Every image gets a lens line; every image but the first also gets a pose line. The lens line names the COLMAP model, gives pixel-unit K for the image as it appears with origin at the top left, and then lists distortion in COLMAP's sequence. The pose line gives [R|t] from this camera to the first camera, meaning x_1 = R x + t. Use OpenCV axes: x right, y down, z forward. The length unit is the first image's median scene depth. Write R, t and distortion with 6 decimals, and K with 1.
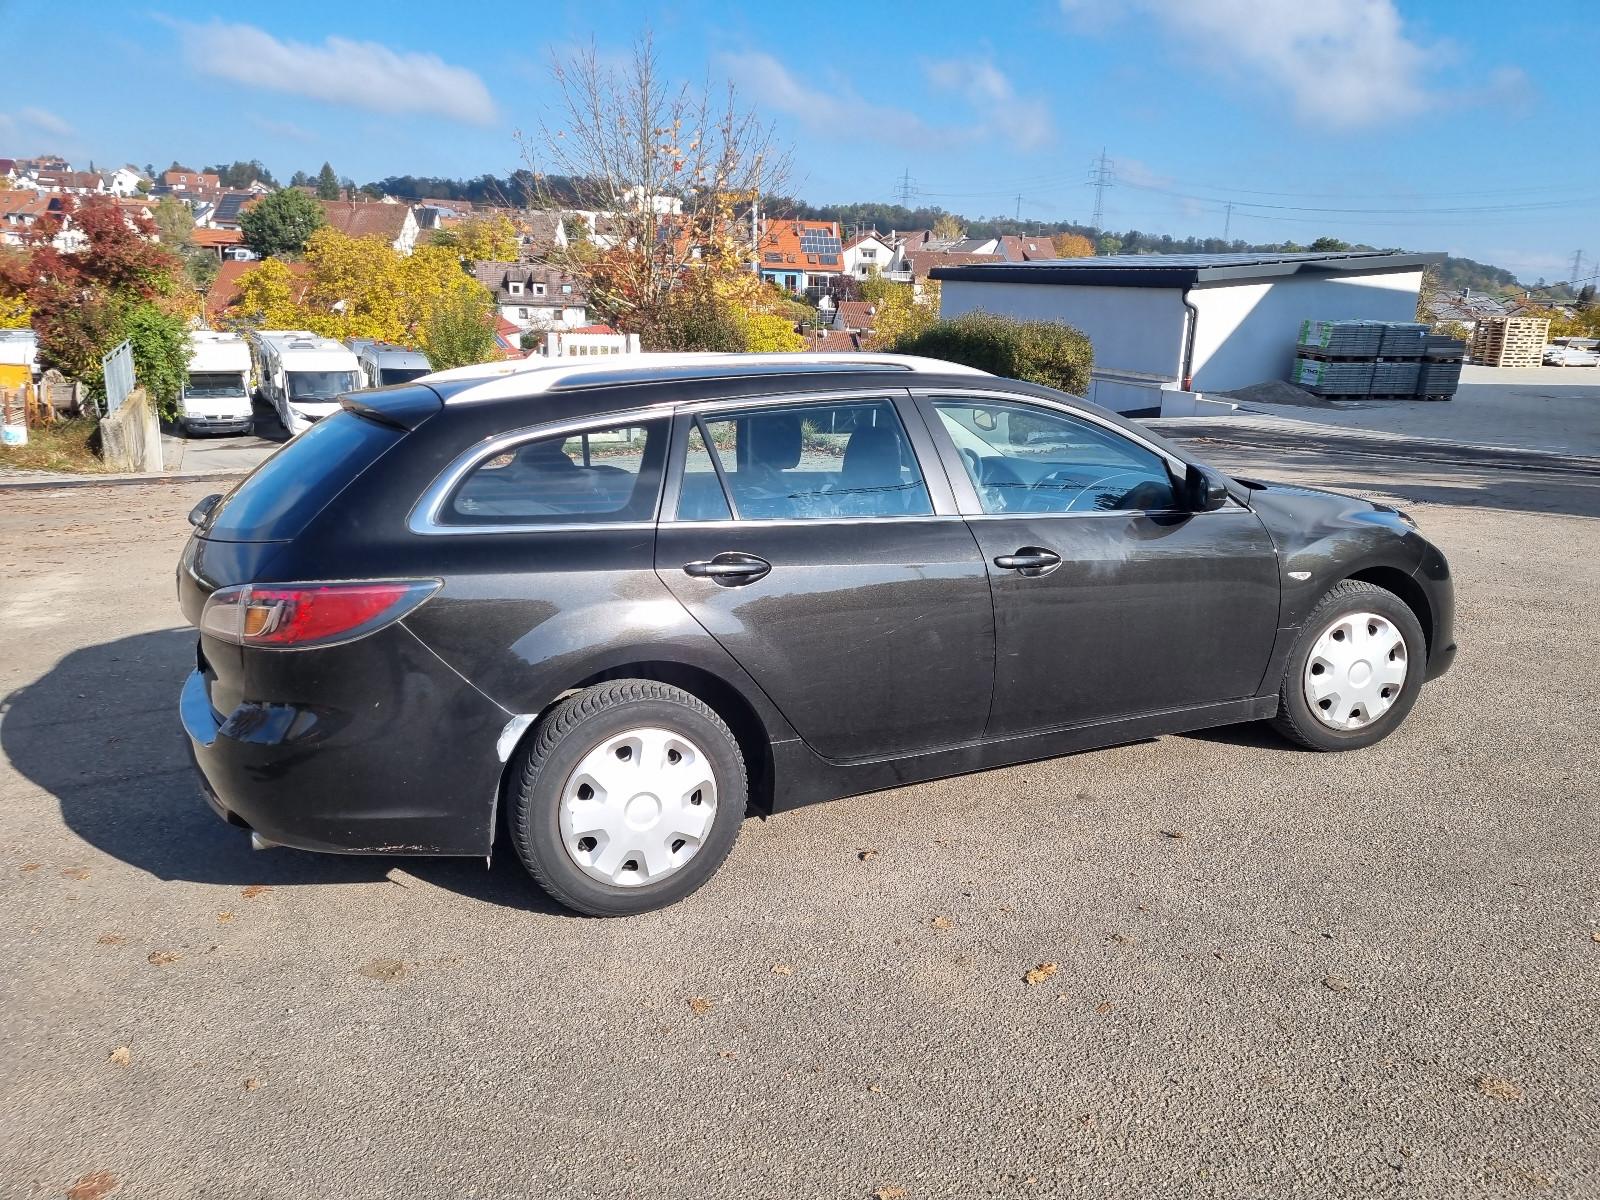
lens RADIAL K [[1200.1, 0, 828.2], [0, 1200.1, 606.9], [0, 0, 1]] dist [0.063719, -0.049058]
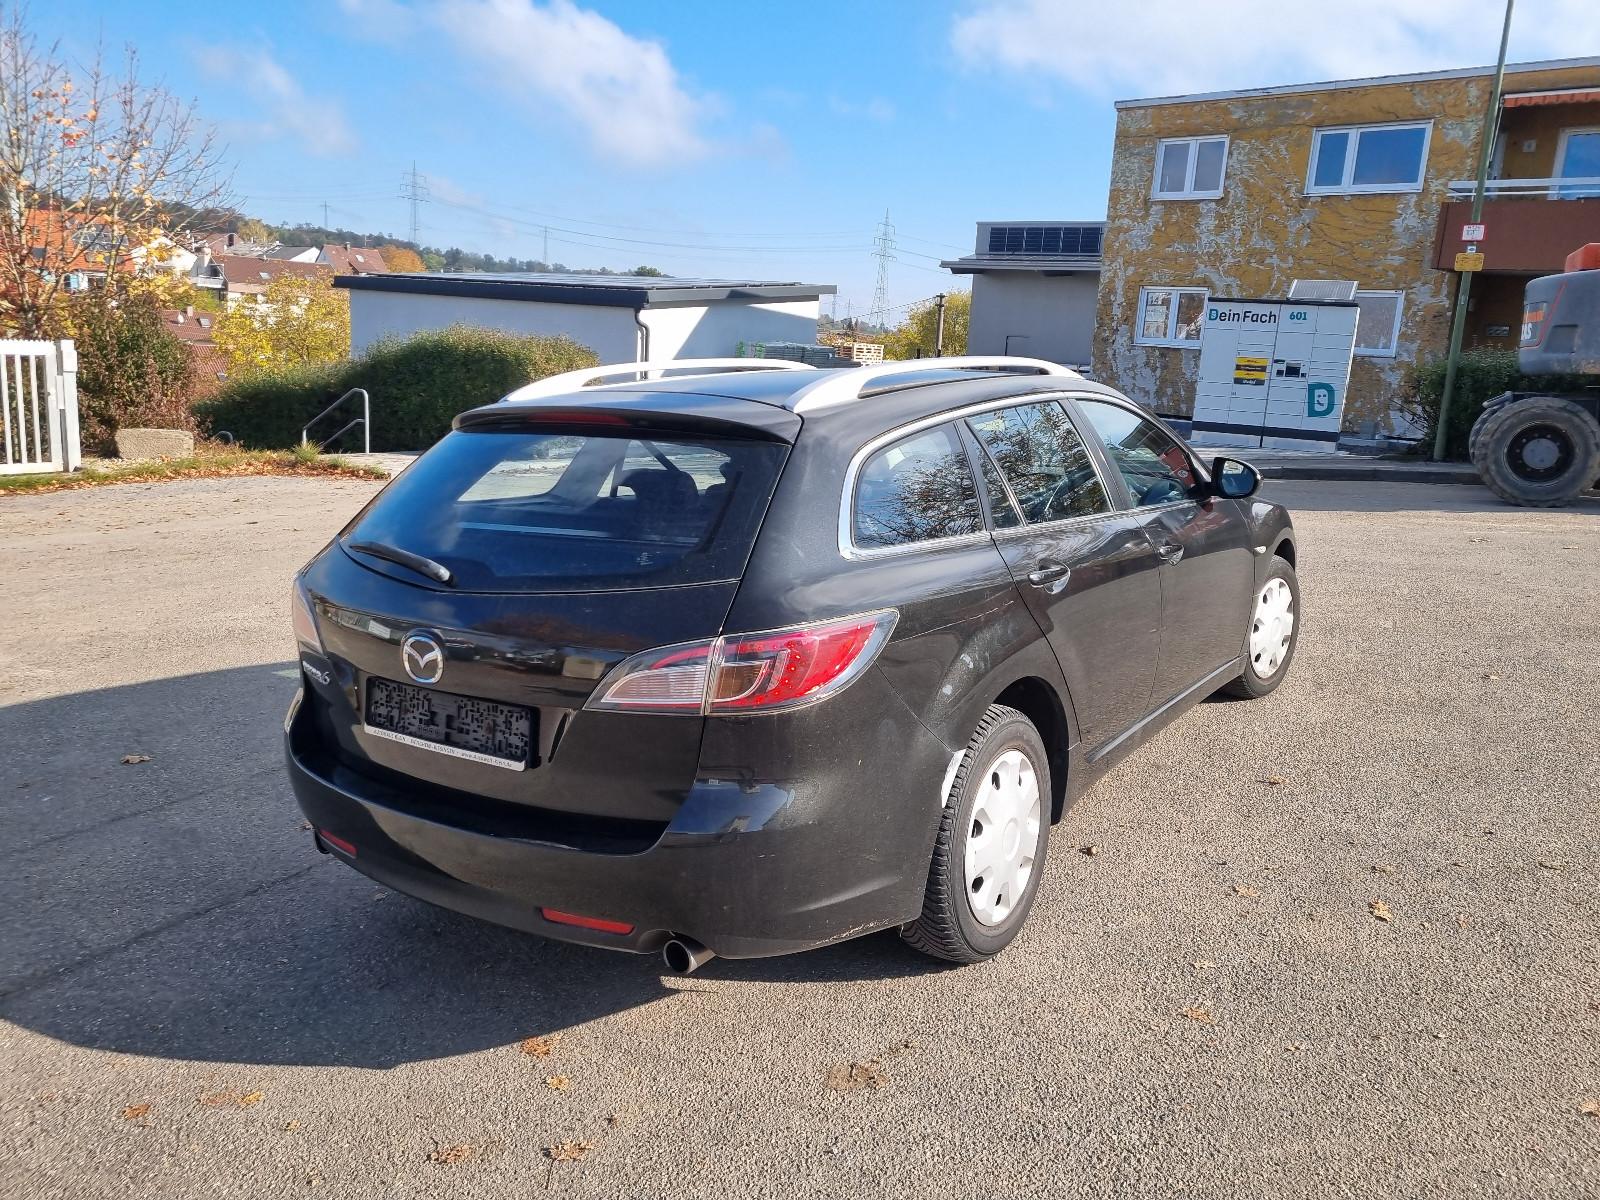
lens RADIAL K [[1200.1, 0, 823.1], [0, 1200.1, 604.1], [0, 0, 1]] dist [0.063719, -0.049058]
pose [[0.865529, -0.094660, 0.491832, -0.096414], [0.102863, 0.994641, 0.010413, -0.005028], [-0.490182, 0.041579, 0.870628, 0.032665]]
